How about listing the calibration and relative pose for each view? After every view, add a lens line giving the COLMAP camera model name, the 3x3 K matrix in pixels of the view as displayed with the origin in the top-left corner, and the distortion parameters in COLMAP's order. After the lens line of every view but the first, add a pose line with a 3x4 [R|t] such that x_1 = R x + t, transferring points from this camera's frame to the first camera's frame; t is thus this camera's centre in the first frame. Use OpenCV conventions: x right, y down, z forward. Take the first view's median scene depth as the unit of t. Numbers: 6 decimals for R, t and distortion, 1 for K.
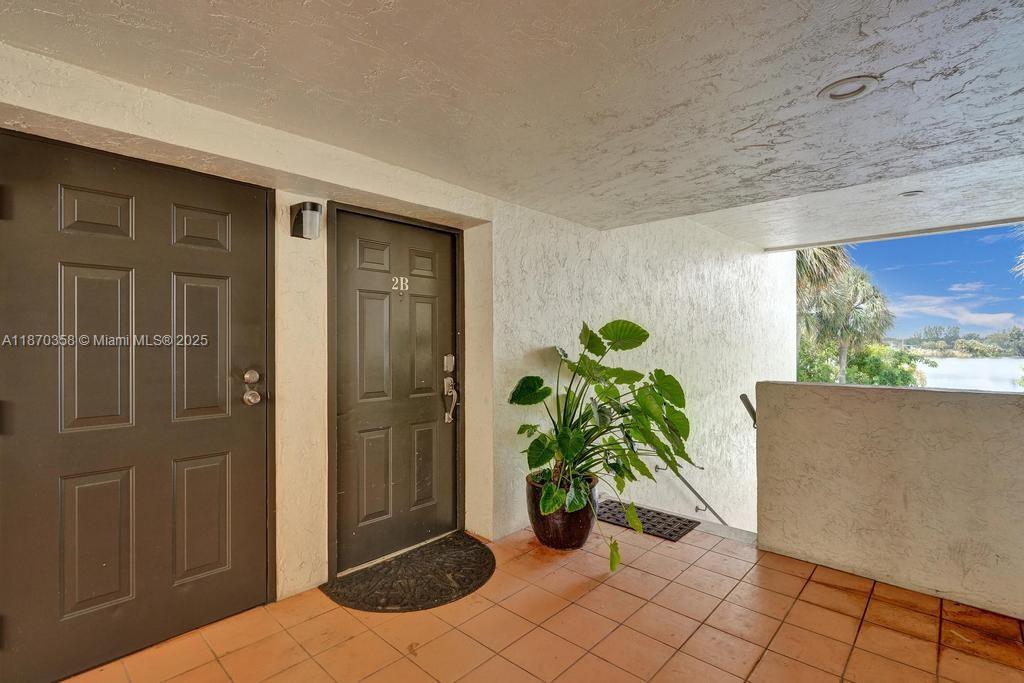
lens RADIAL K [[482.7, 0, 512.6], [0, 482.7, 342.6], [0, 0, 1]] dist [-0.002546, 0.000559]
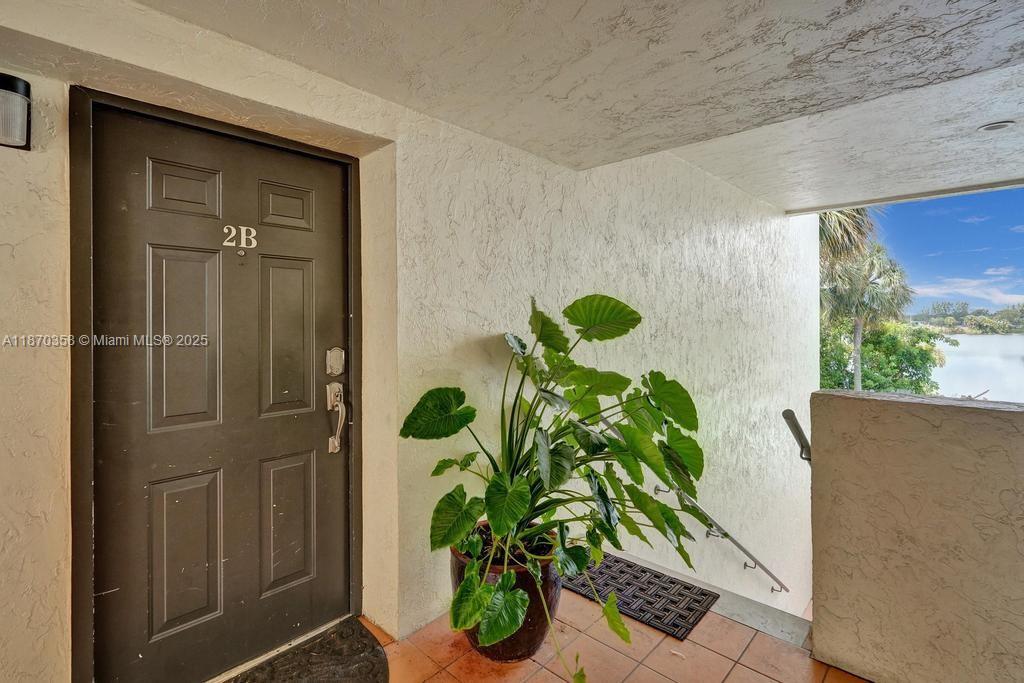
lens RADIAL K [[482.7, 0, 515.1], [0, 482.7, 319.8], [0, 0, 1]] dist [-0.002546, 0.000559]
pose [[0.999997, -0.001215, -0.001935, 0.113417], [0.001218, 0.999998, 0.001595, -0.014534], [0.001933, -0.001597, 0.999997, 0.348668]]
